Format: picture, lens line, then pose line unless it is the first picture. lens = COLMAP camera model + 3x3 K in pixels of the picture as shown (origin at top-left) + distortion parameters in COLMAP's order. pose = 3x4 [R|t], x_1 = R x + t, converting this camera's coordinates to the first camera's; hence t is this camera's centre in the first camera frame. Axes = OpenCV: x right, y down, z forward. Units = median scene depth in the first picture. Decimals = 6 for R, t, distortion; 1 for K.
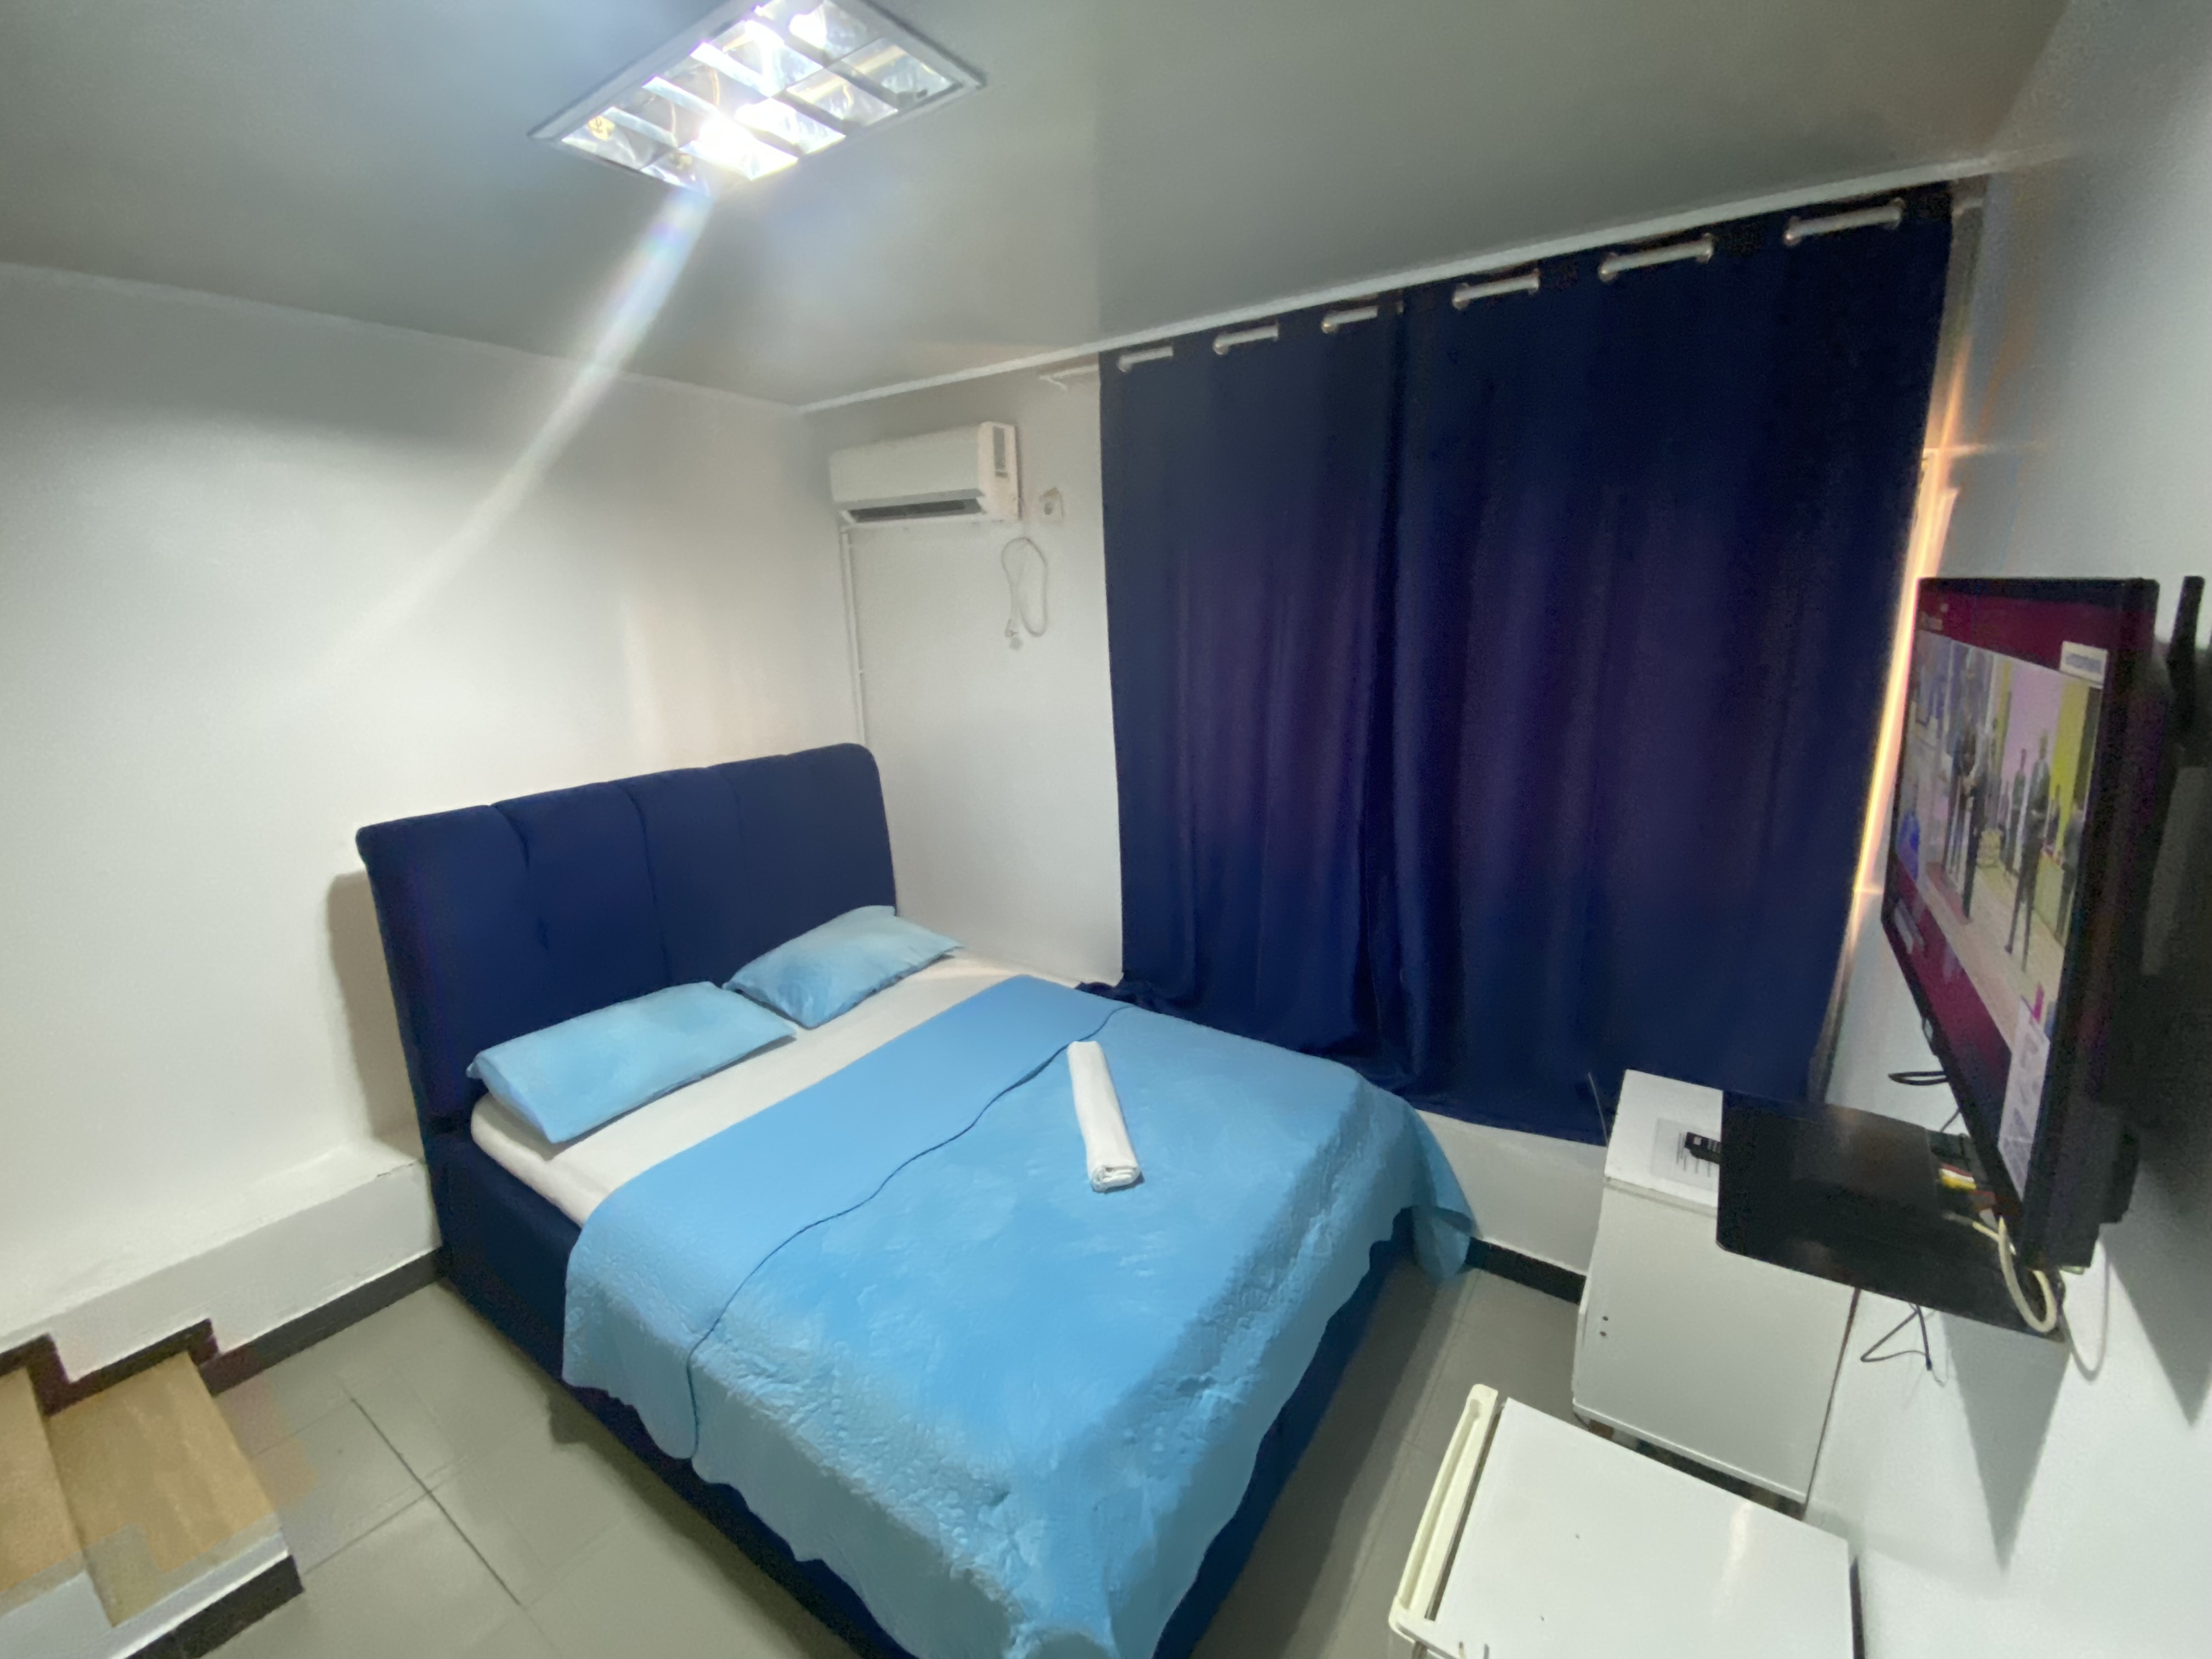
lens RADIAL K [[904.4, 0, 1103.5], [0, 904.4, 838.2], [0, 0, 1]] dist [0.016186, -0.018976]
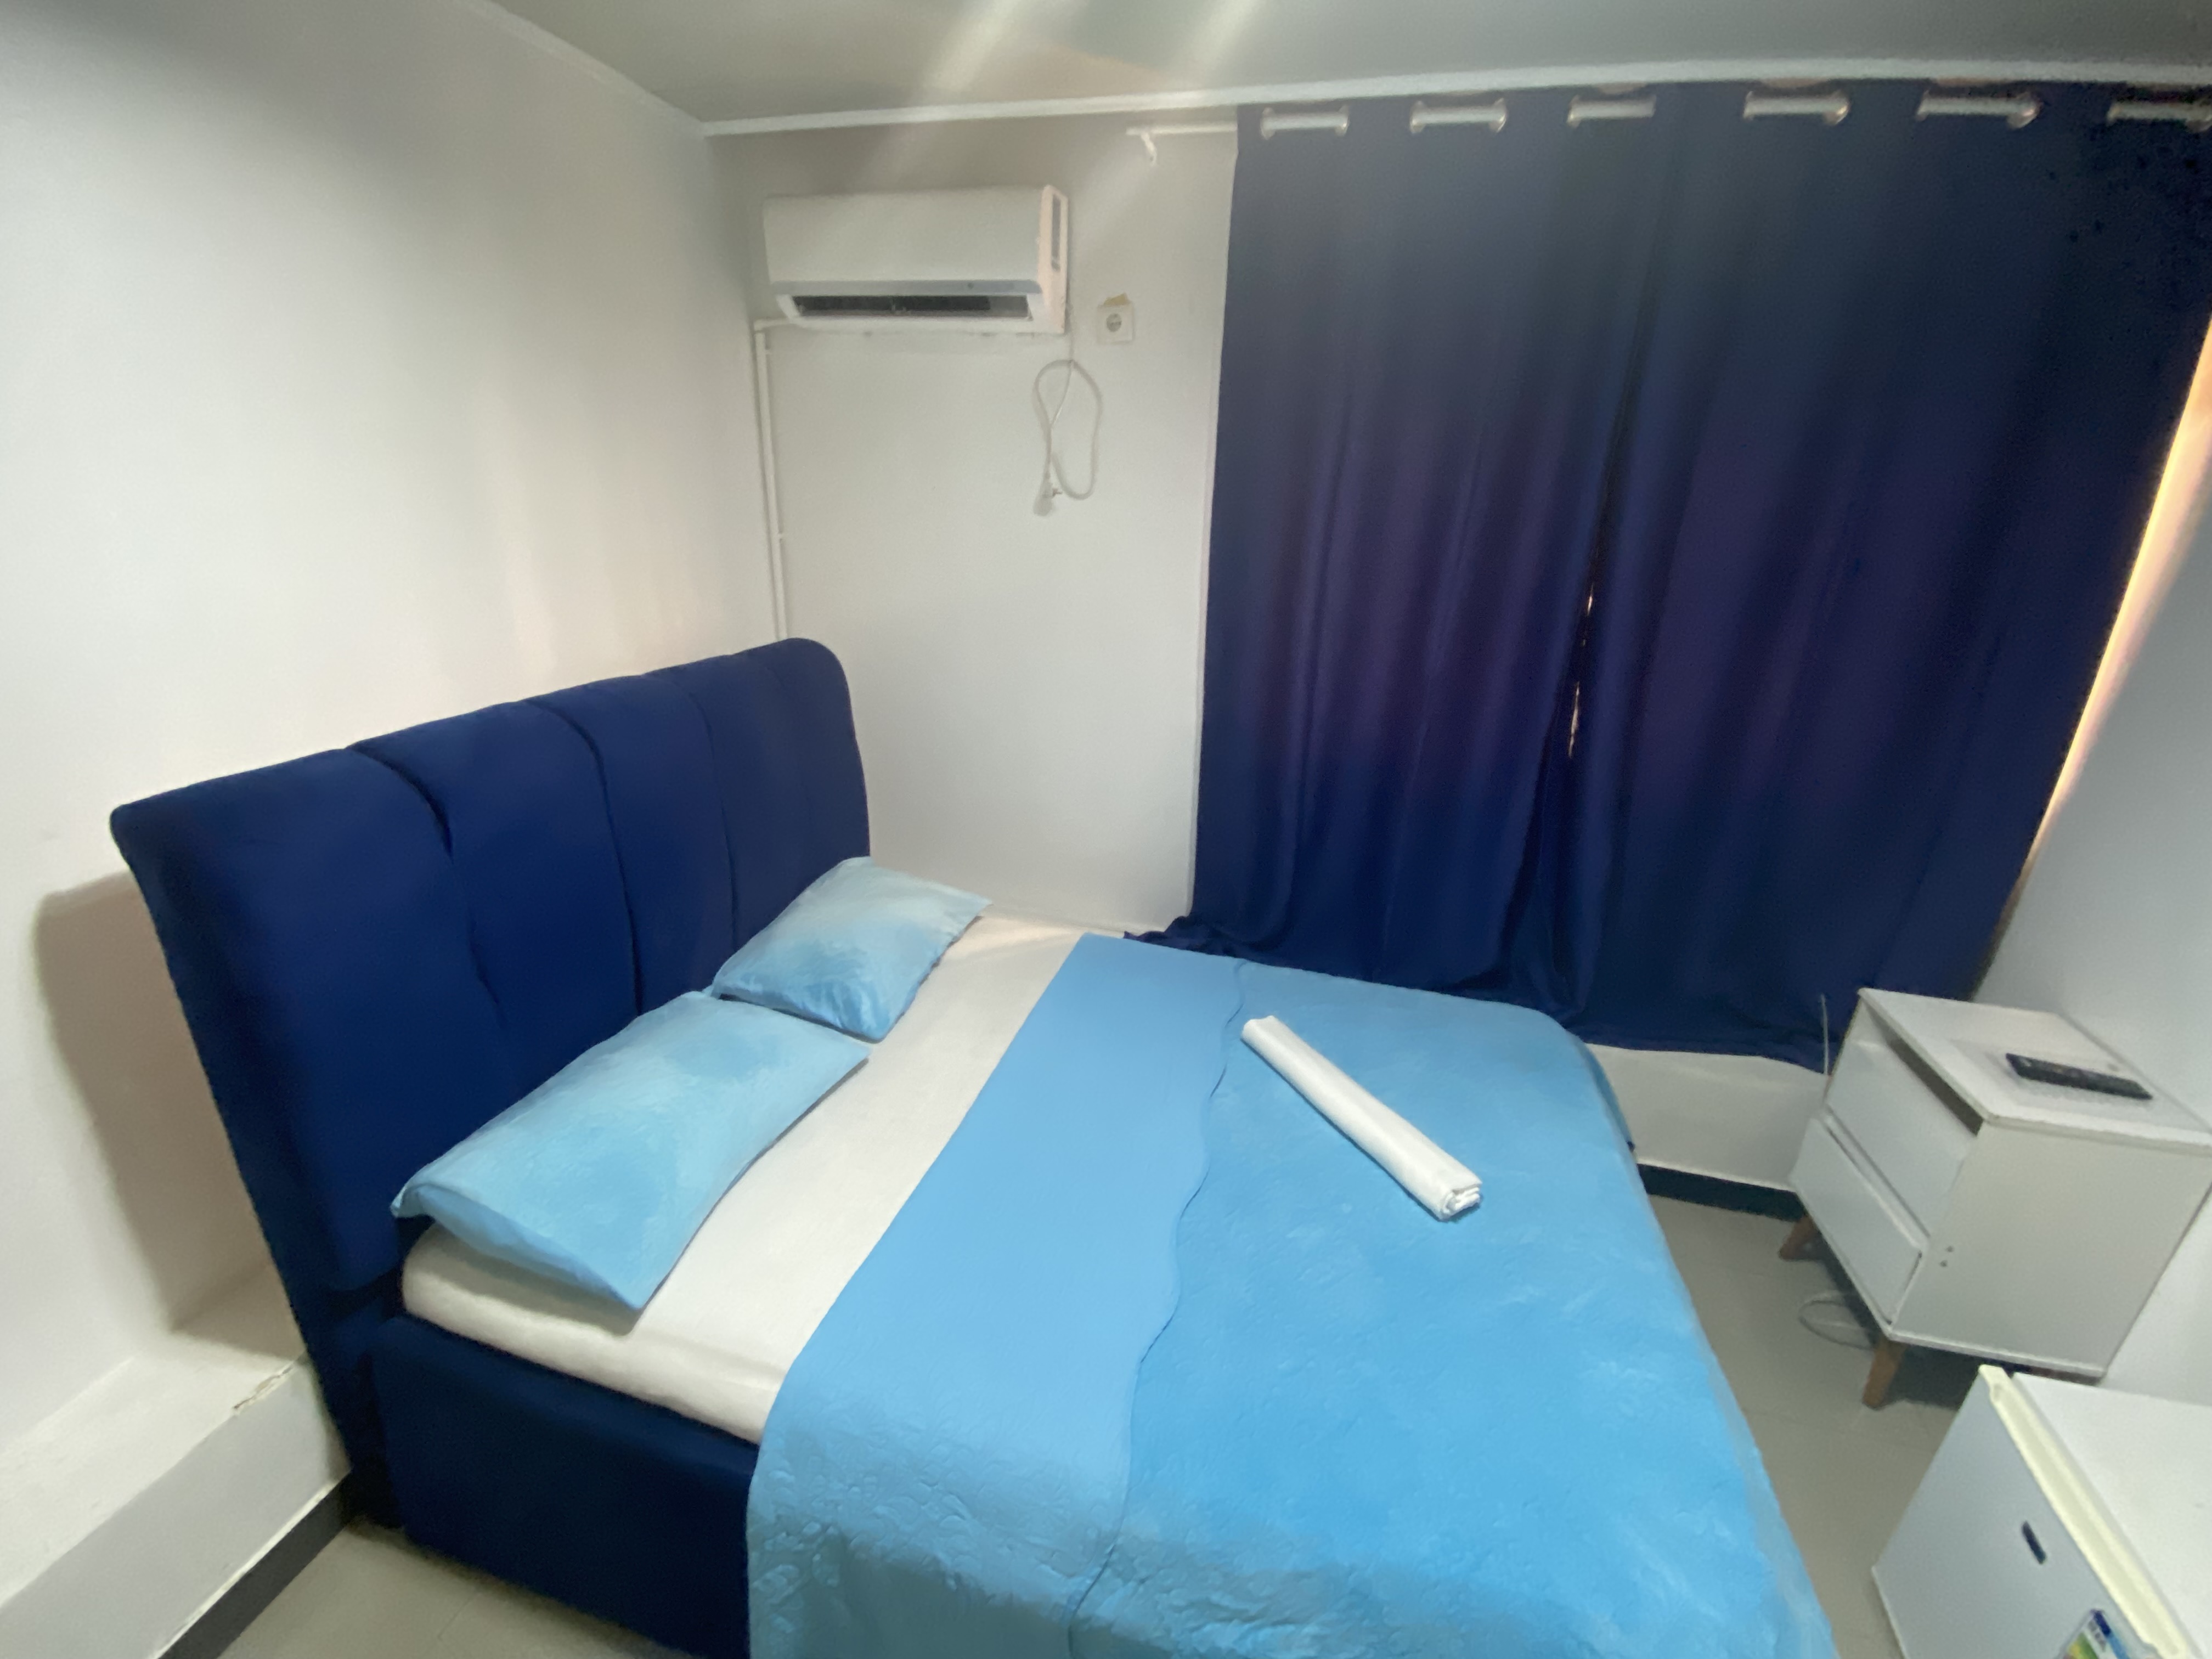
lens RADIAL K [[902.1, 0, 1099.5], [0, 902.1, 837.5], [0, 0, 1]] dist [0.019230, -0.020476]
pose [[0.943113, -0.063245, 0.326402, -0.458834], [0.025422, 0.992584, 0.118875, -0.039255], [-0.331500, -0.103815, 0.937726, 0.334951]]
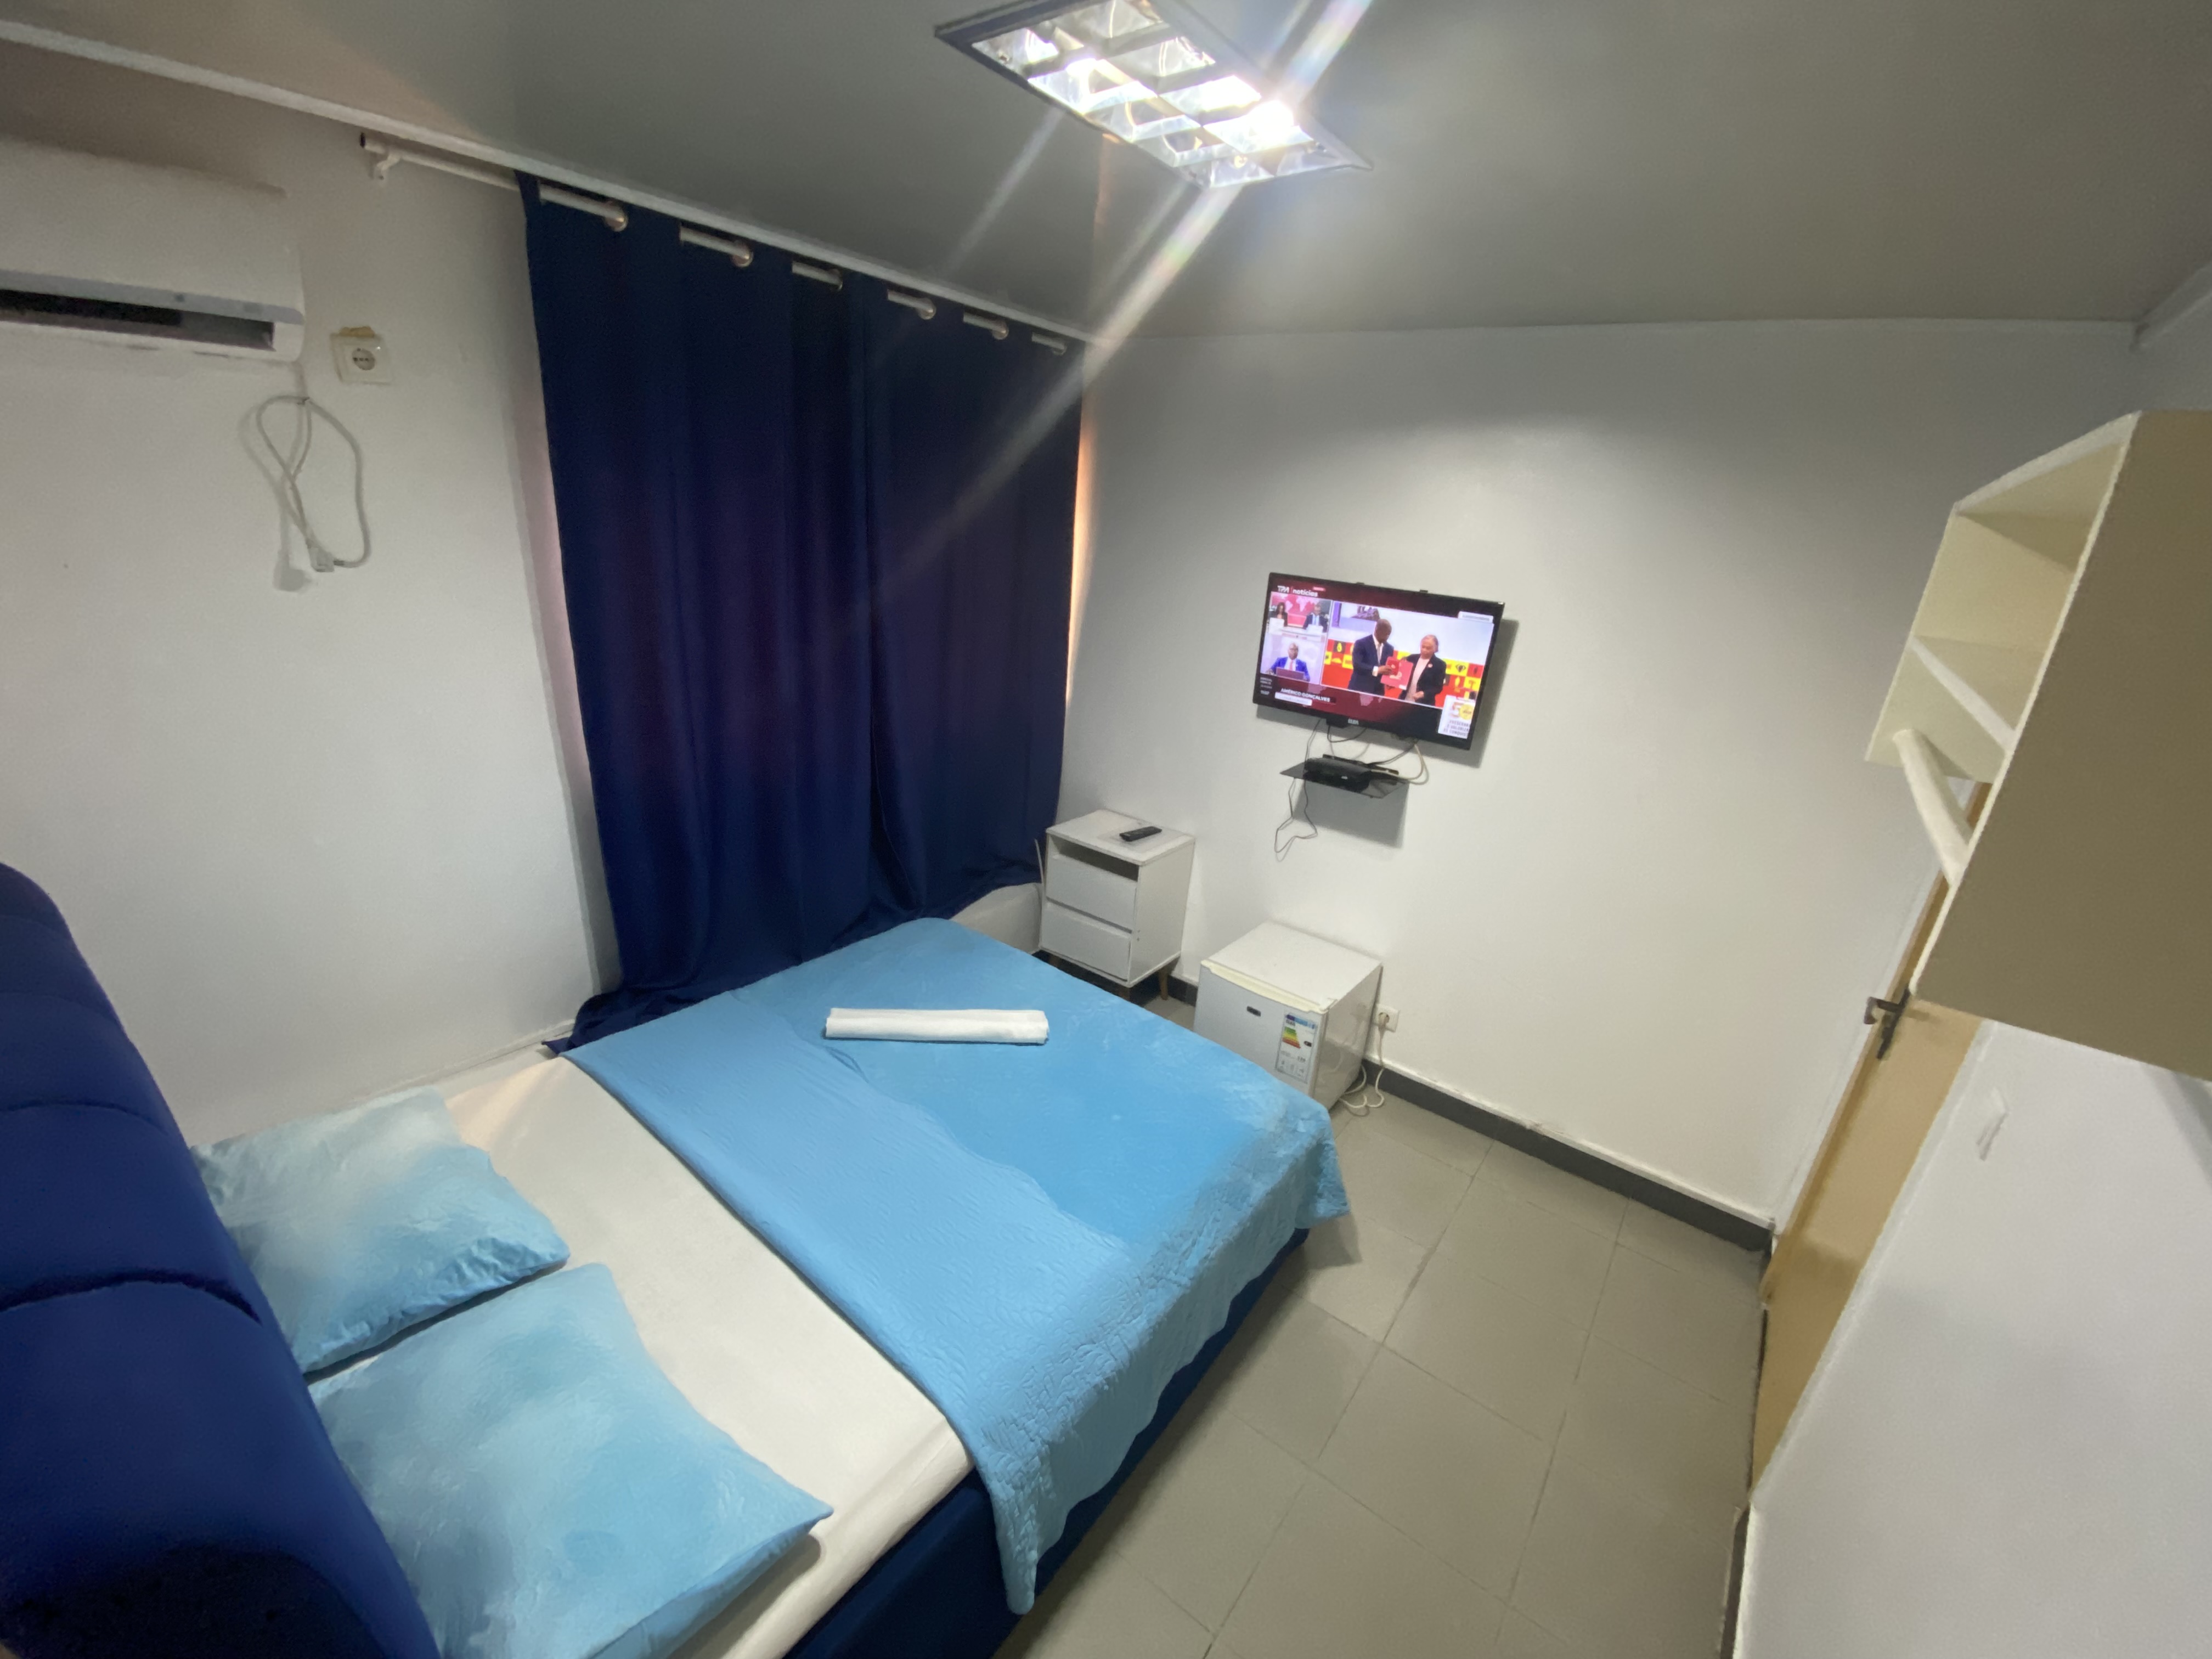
lens RADIAL K [[902.1, 0, 1099.5], [0, 902.1, 837.5], [0, 0, 1]] dist [0.019230, -0.020476]
pose [[0.039080, -0.319112, 0.946911, -0.961254], [0.164075, 0.936822, 0.308940, -0.223760], [-0.985673, 0.143292, 0.088969, 0.665243]]
